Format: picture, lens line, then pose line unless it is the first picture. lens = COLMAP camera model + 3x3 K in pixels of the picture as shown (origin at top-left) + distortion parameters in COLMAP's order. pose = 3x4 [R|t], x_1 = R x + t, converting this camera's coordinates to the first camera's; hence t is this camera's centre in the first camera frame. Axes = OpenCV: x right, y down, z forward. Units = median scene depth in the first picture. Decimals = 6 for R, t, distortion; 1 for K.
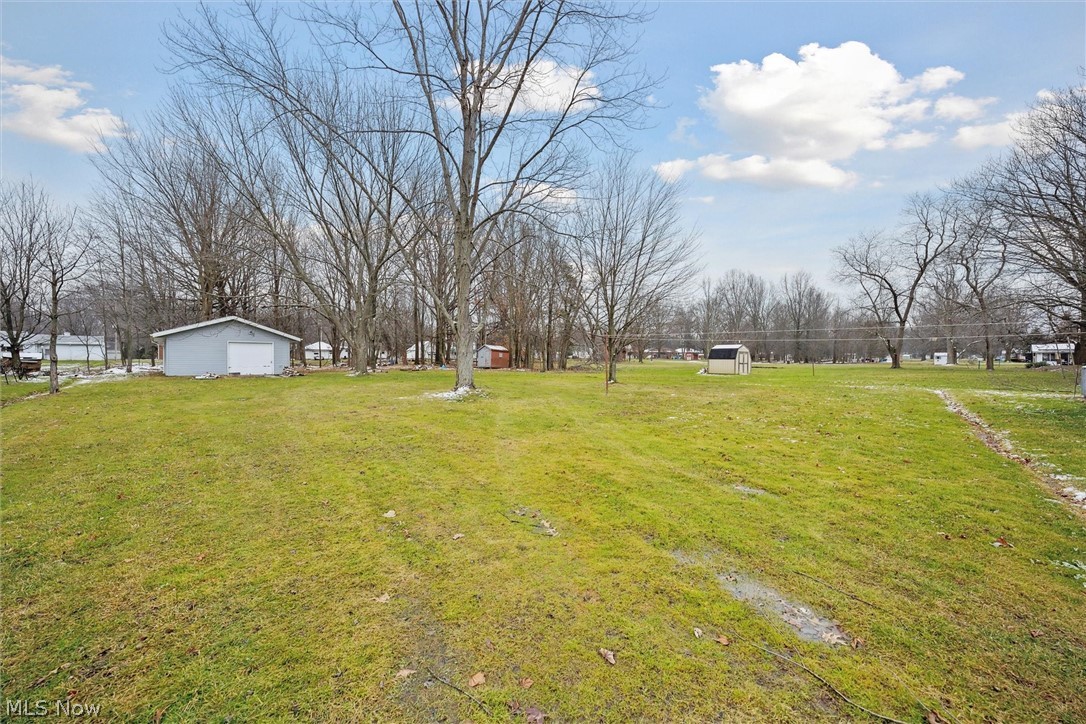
lens RADIAL K [[436.5, 0, 545.4], [0, 436.5, 363.1], [0, 0, 1]] dist [-0.005265, -0.000250]
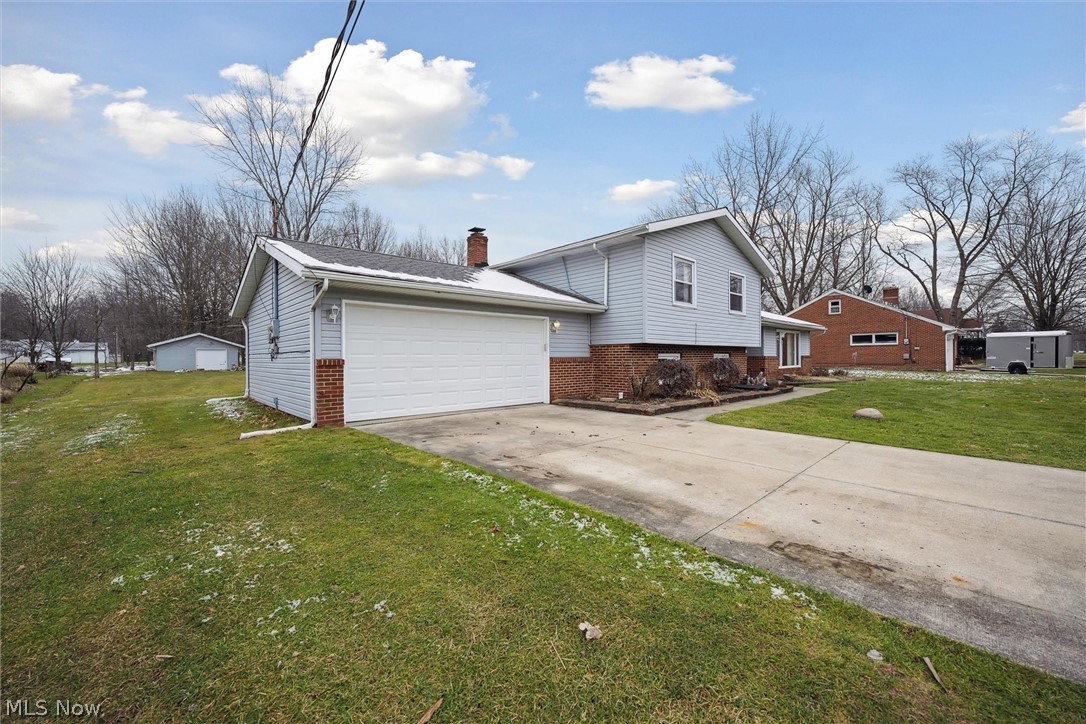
lens RADIAL K [[436.5, 0, 541.6], [0, 436.5, 362.2], [0, 0, 1]] dist [-0.005265, -0.000250]
pose [[0.999959, -0.009069, 0.000589, 0.433989], [0.009070, 0.999957, -0.001748, 0.010045], [-0.000573, 0.001753, 0.999998, -0.479762]]
